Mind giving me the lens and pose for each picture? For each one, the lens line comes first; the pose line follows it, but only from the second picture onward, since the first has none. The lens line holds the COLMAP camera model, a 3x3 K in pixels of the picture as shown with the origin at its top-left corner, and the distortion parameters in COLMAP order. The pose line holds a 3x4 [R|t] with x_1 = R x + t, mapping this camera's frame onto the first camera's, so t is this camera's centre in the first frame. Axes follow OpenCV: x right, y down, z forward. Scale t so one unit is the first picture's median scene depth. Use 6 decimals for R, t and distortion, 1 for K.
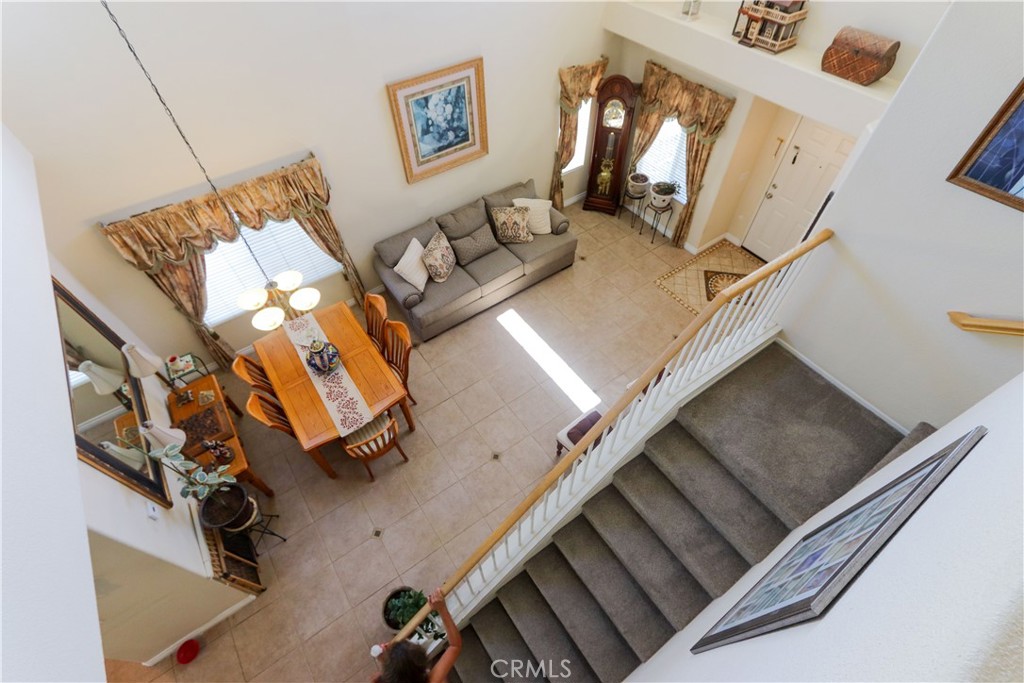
lens RADIAL K [[468.3, 0, 510.0], [0, 468.3, 345.3], [0, 0, 1]] dist [0.000157, -0.000110]
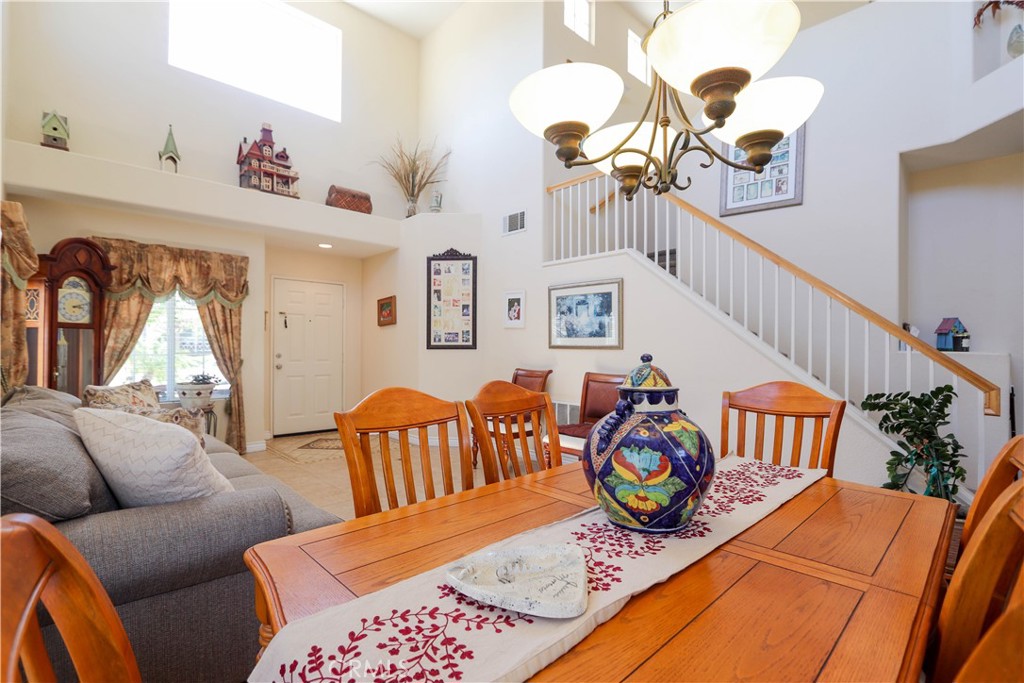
lens RADIAL K [[468.3, 0, 510.0], [0, 468.3, 345.3], [0, 0, 1]] dist [0.000157, -0.000110]
pose [[-0.158011, 0.023012, 0.987169, -0.511833], [0.780265, 0.615603, 0.110542, -0.078771], [-0.605160, 0.787721, -0.115228, 0.818359]]
